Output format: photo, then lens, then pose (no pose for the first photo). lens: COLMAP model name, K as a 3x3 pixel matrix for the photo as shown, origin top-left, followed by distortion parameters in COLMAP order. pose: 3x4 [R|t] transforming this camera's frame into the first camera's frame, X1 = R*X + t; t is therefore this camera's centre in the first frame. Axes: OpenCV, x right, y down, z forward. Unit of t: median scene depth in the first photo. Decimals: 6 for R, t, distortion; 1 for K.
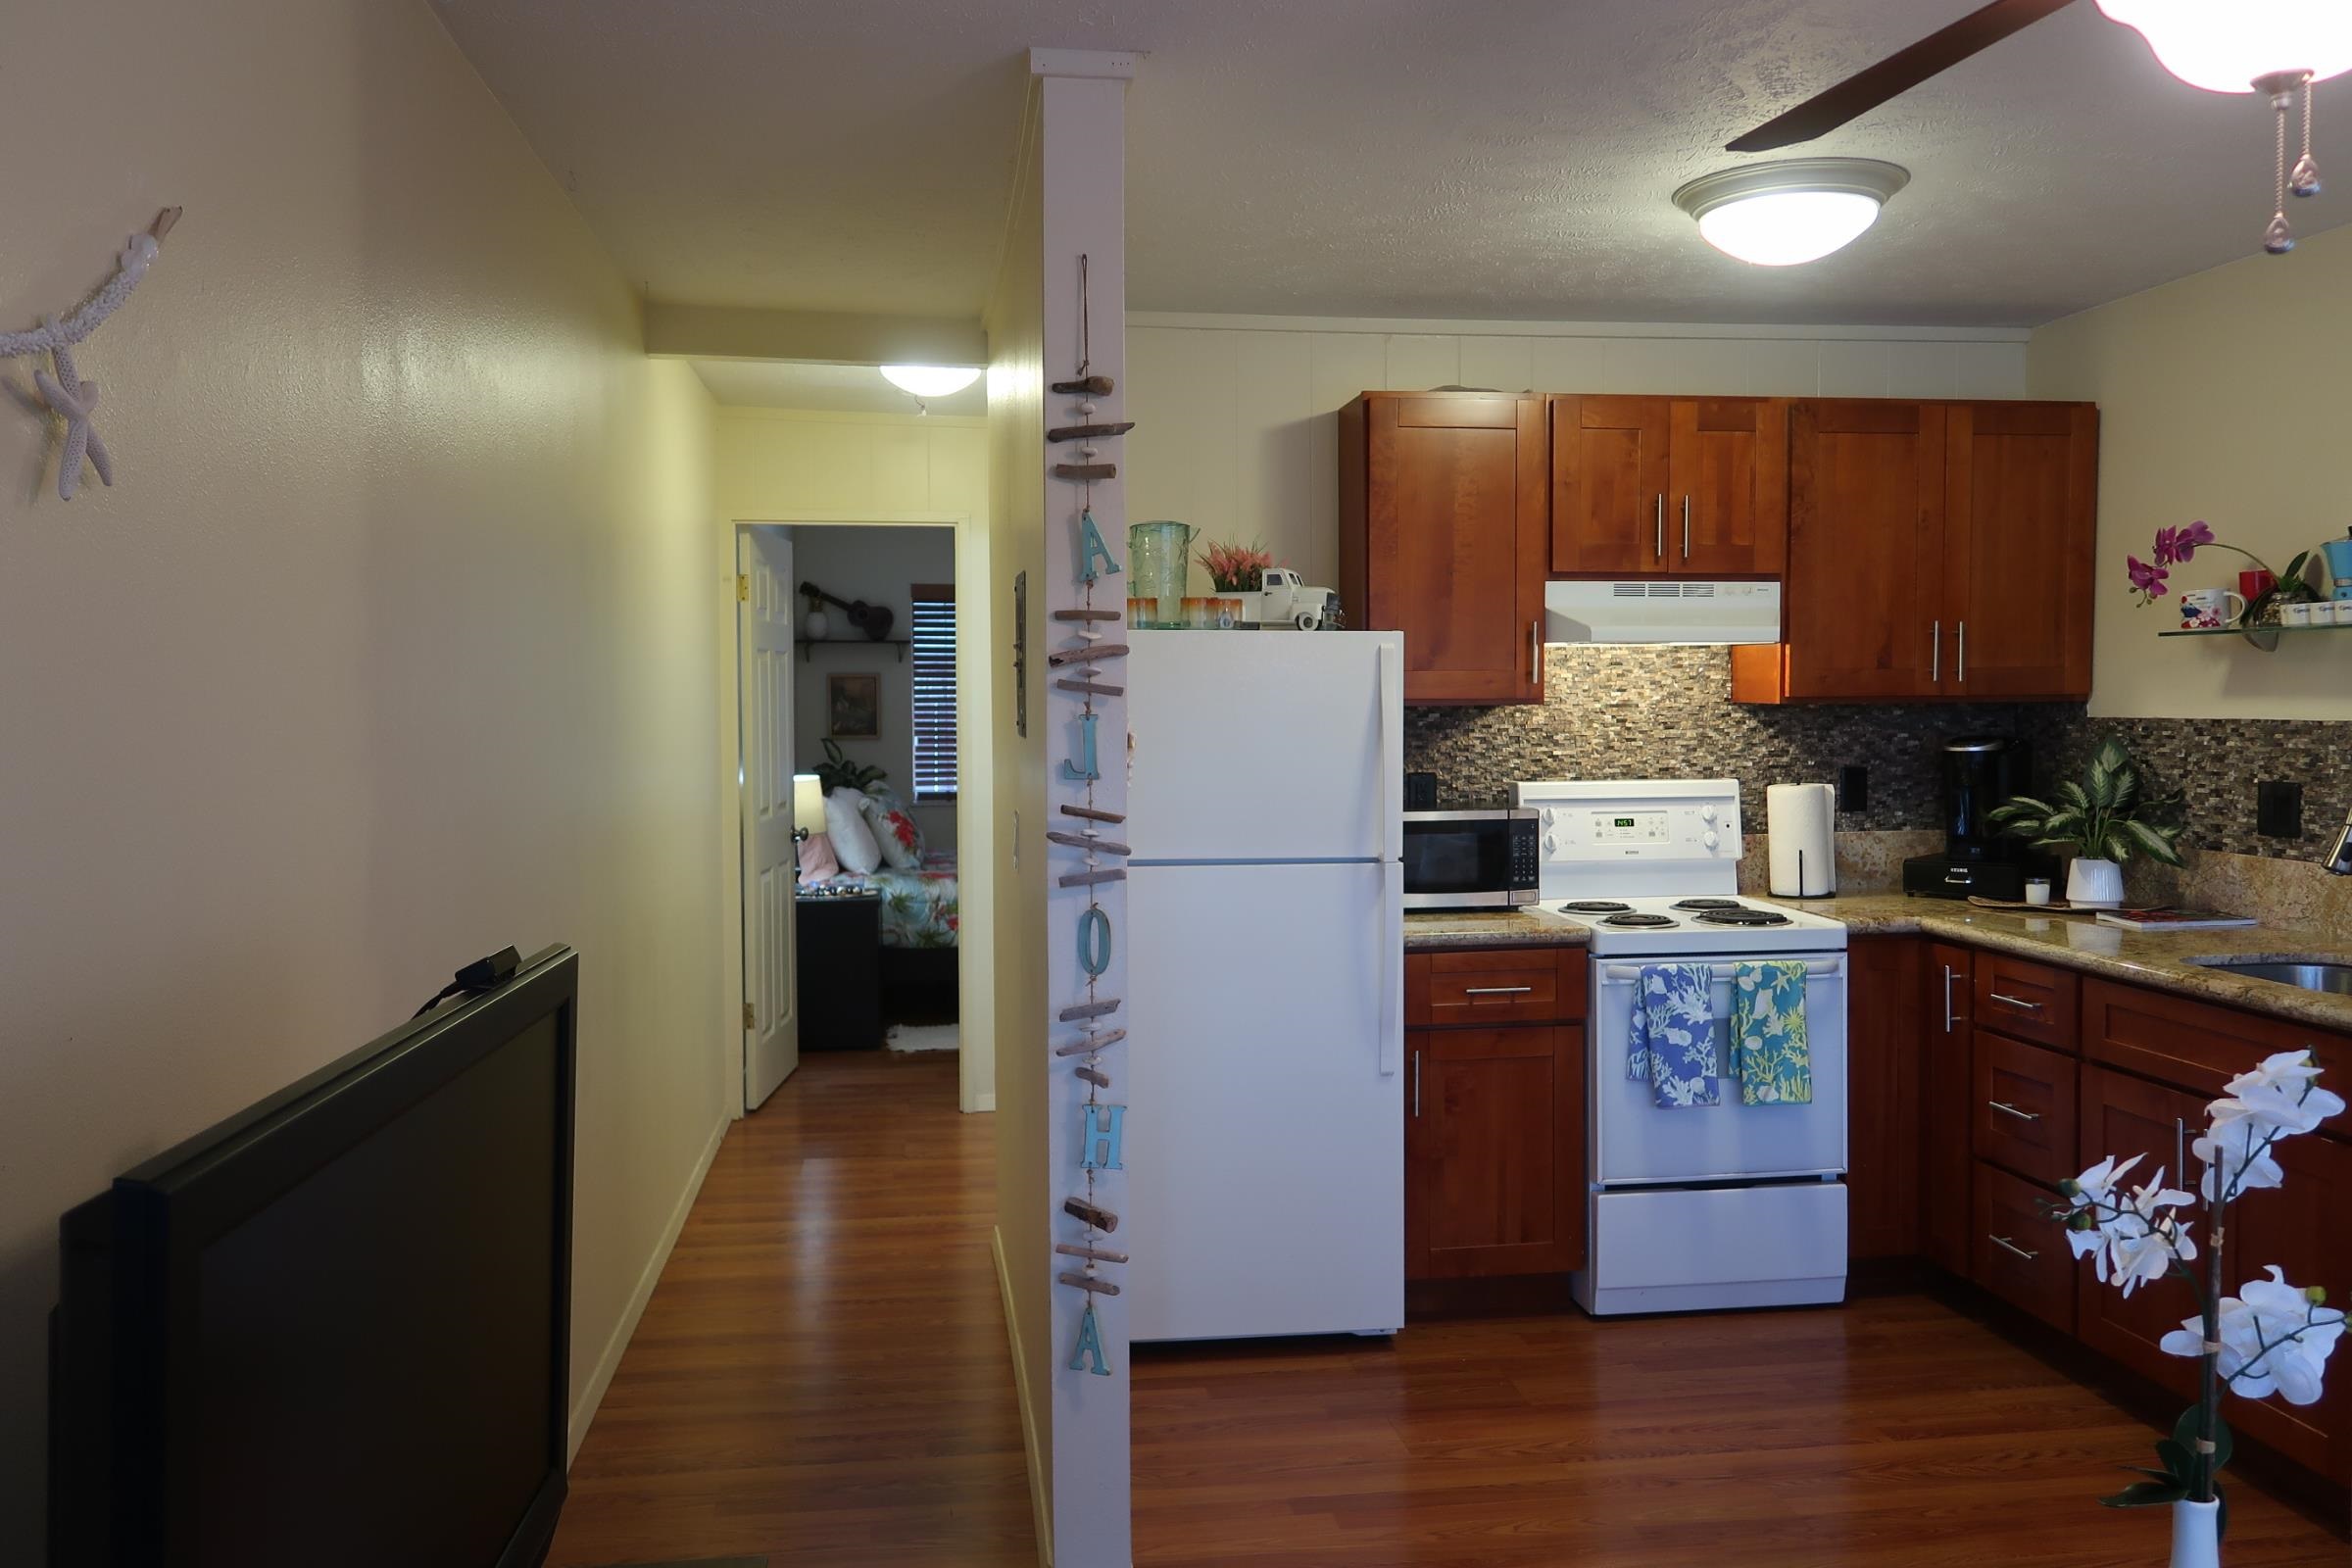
lens RADIAL K [[1821.9, 0, 1175.1], [0, 1821.9, 778.3], [0, 0, 1]] dist [-0.000031, -0.000724]
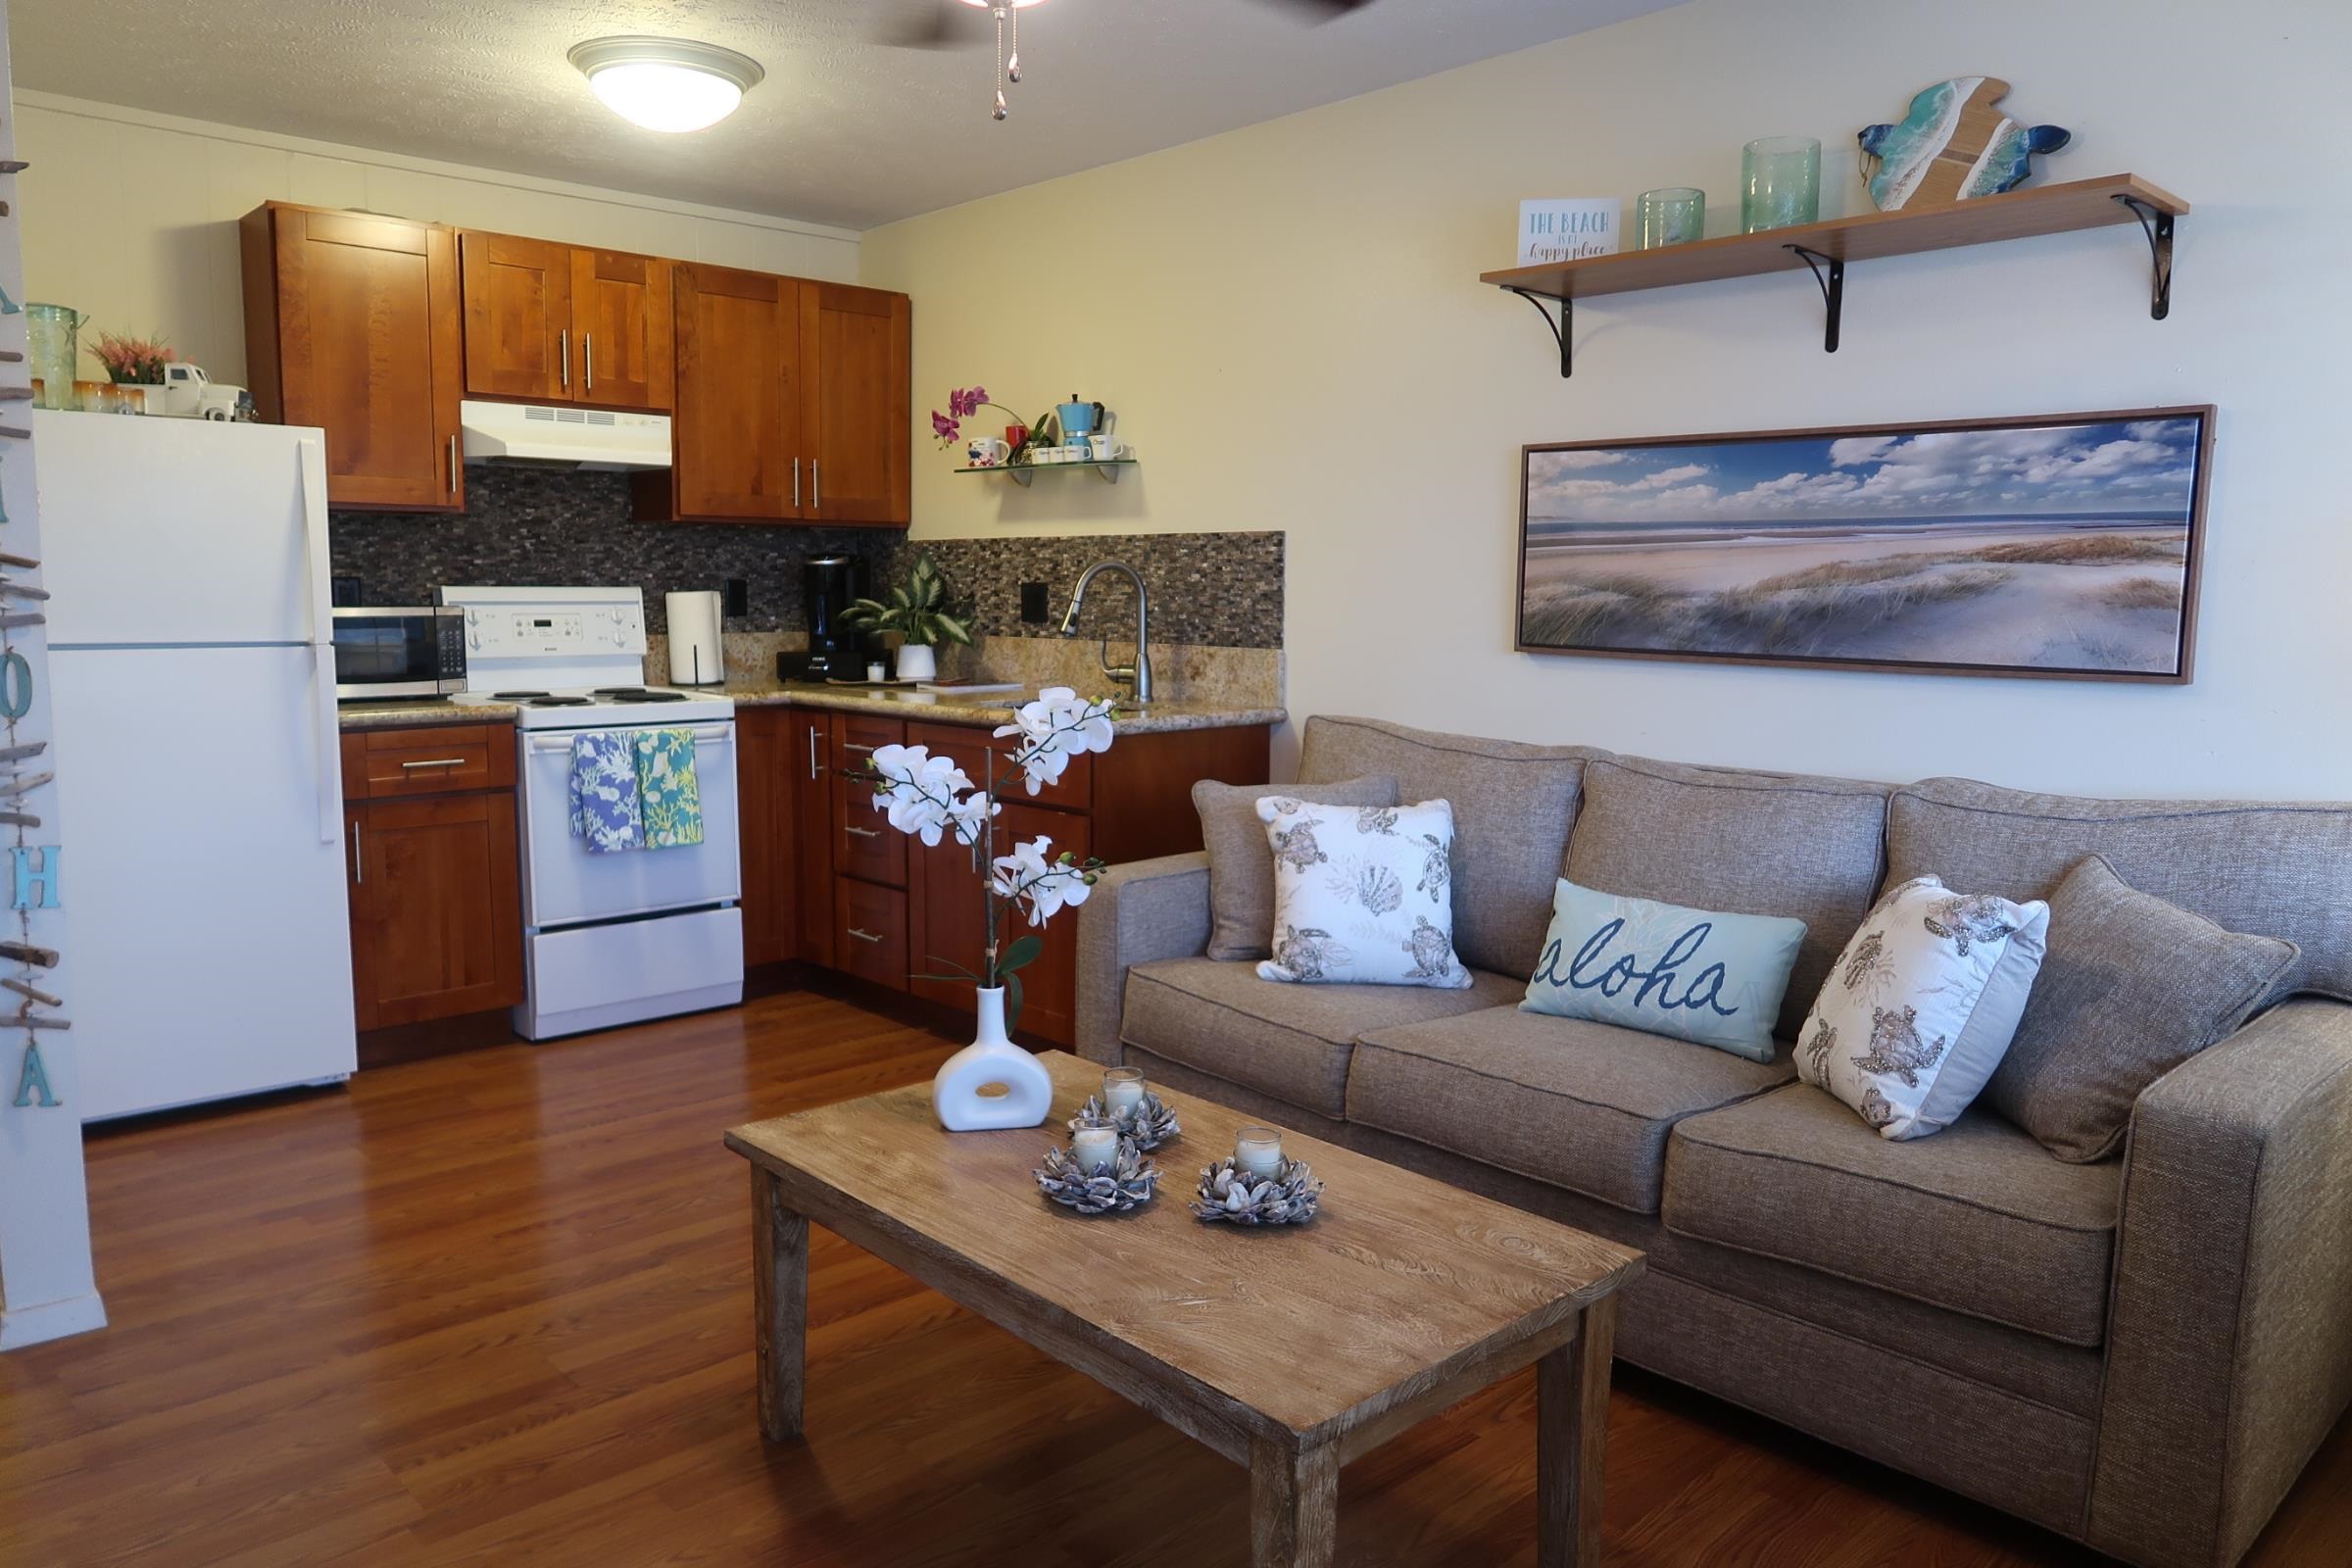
lens RADIAL K [[1621.0, 0, 1175.1], [0, 1621.0, 780.2], [0, 0, 1]] dist [-0.026046, 0.009907]
pose [[0.814086, -0.055882, 0.578049, -0.023361], [0.012056, 0.996771, 0.079382, 0.051657], [-0.580619, -0.057654, 0.812132, -0.063242]]
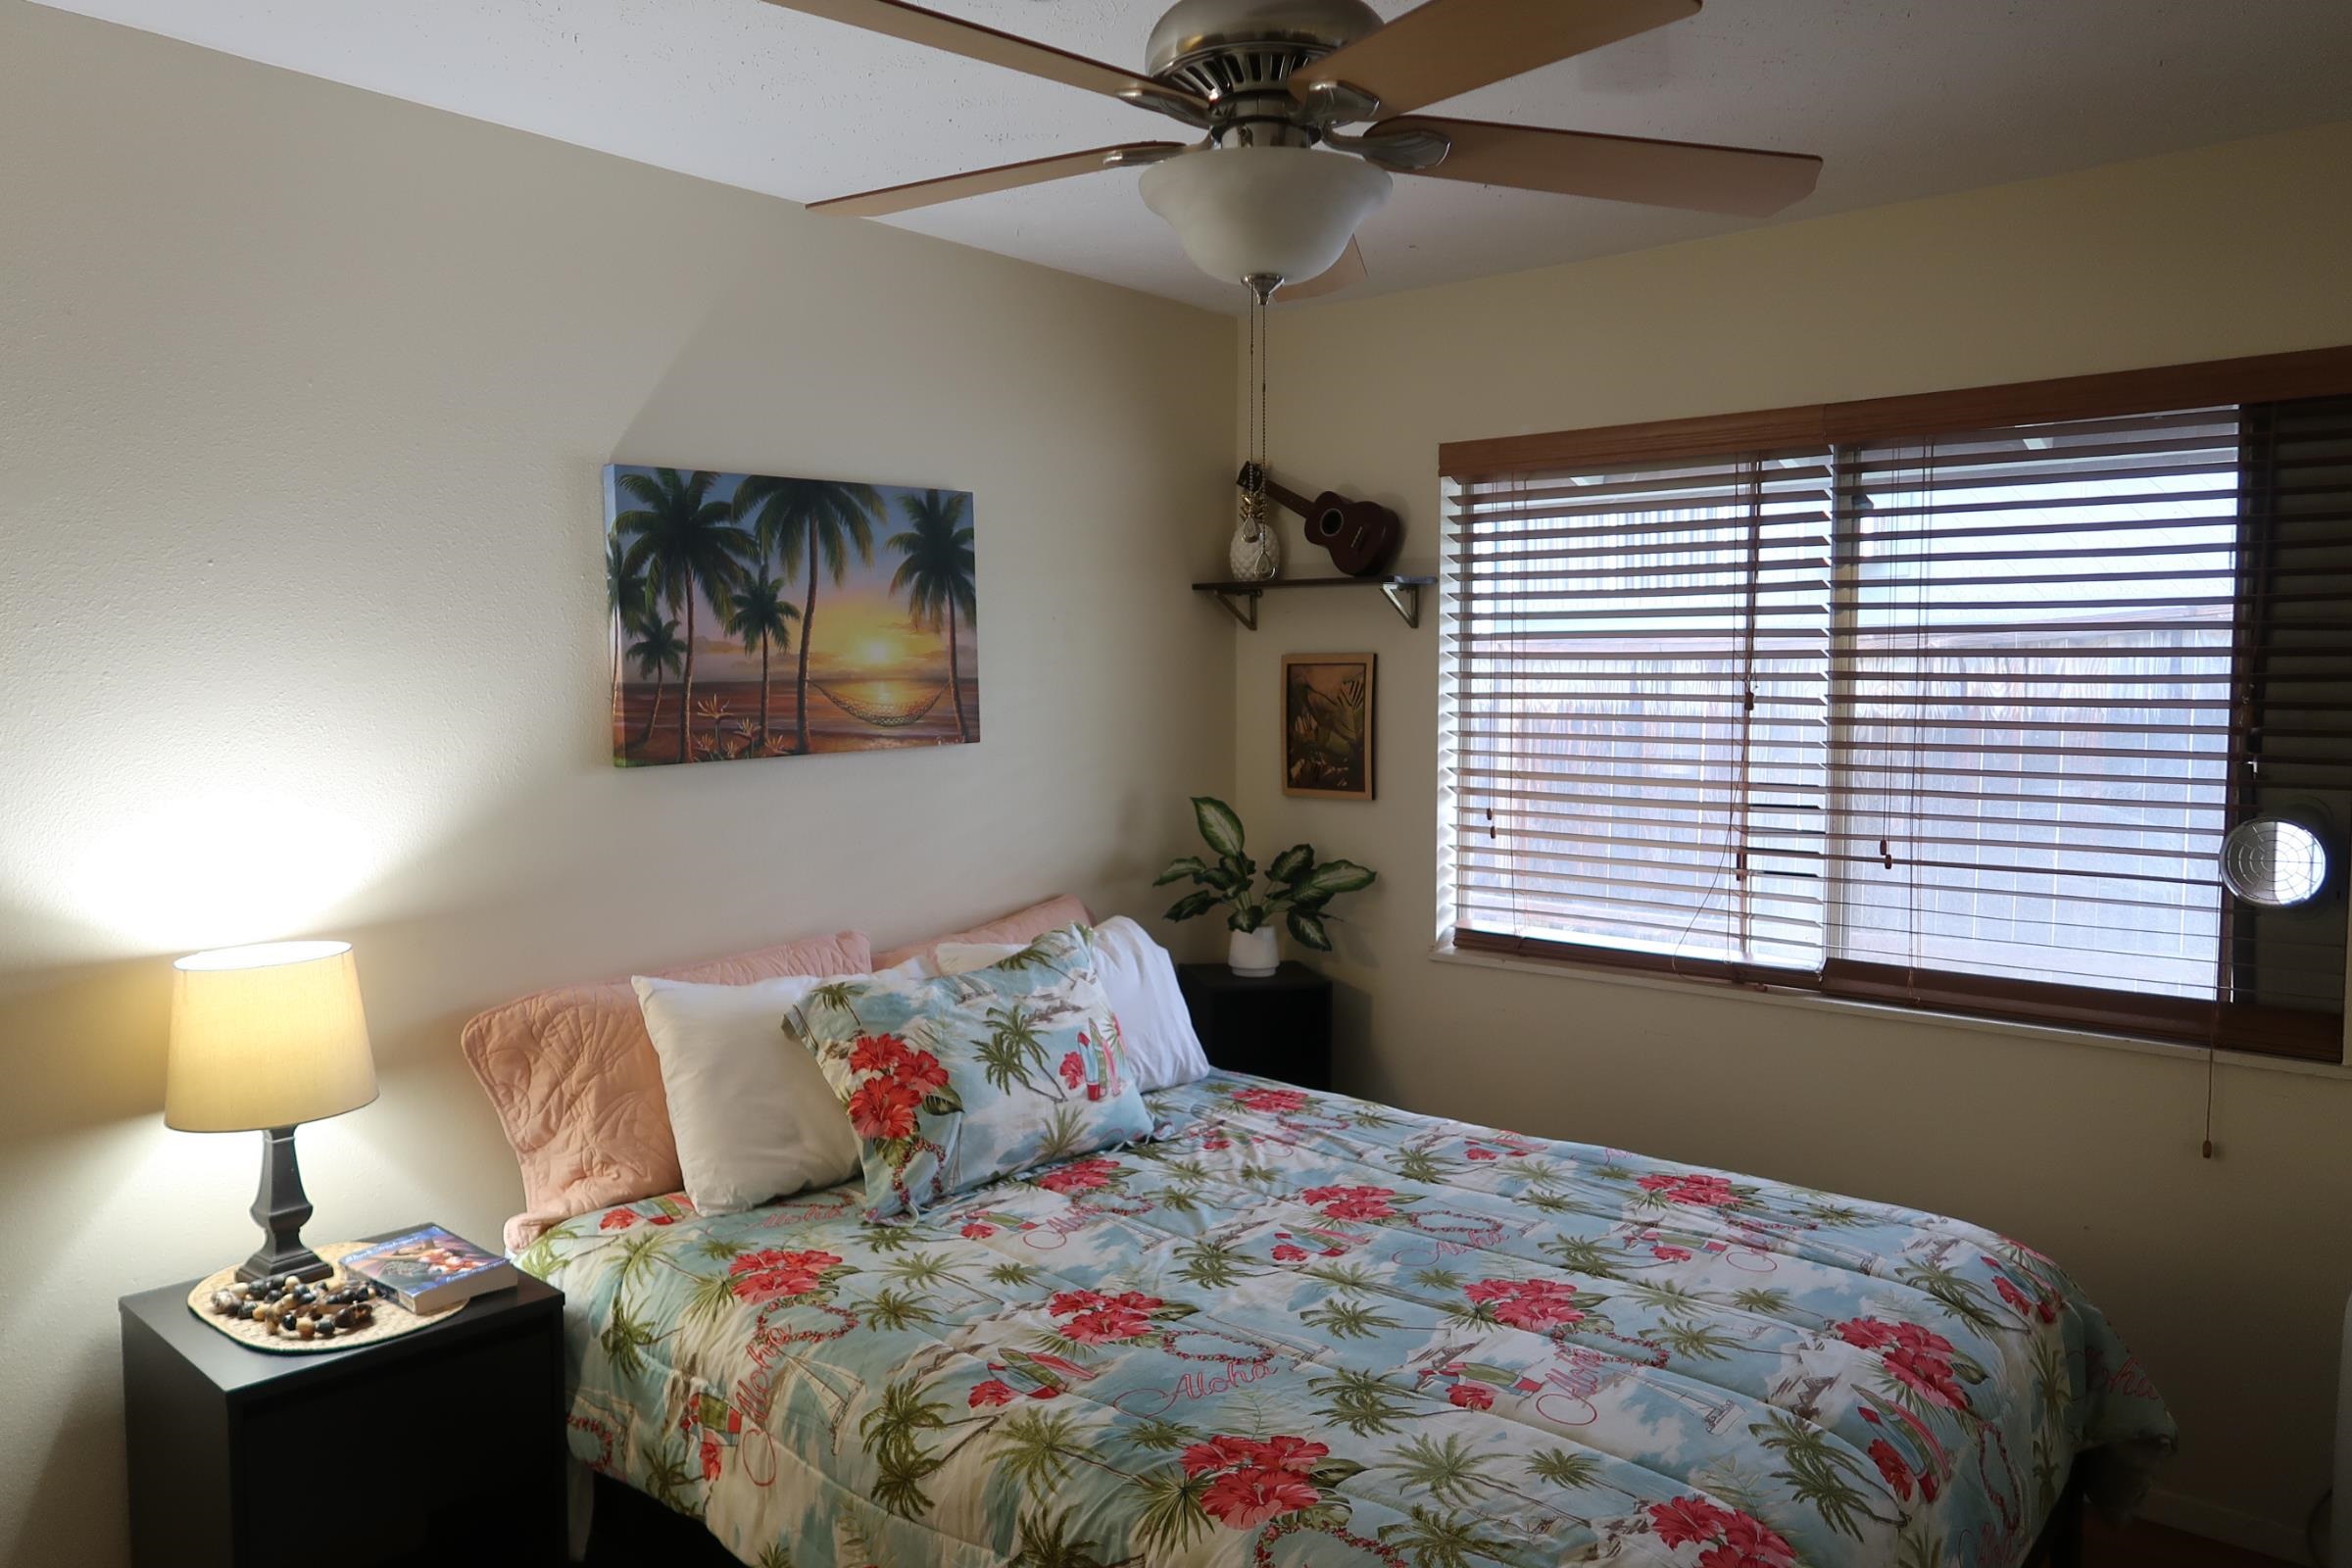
lens RADIAL K [[1621.0, 0, 1175.1], [0, 1621.0, 780.2], [0, 0, 1]] dist [-0.026046, 0.009907]
pose [[0.648207, 0.058968, -0.759177, 0.258143], [-0.038066, 0.998260, 0.045037, -0.100940], [0.760512, -0.000294, 0.649324, 1.674732]]
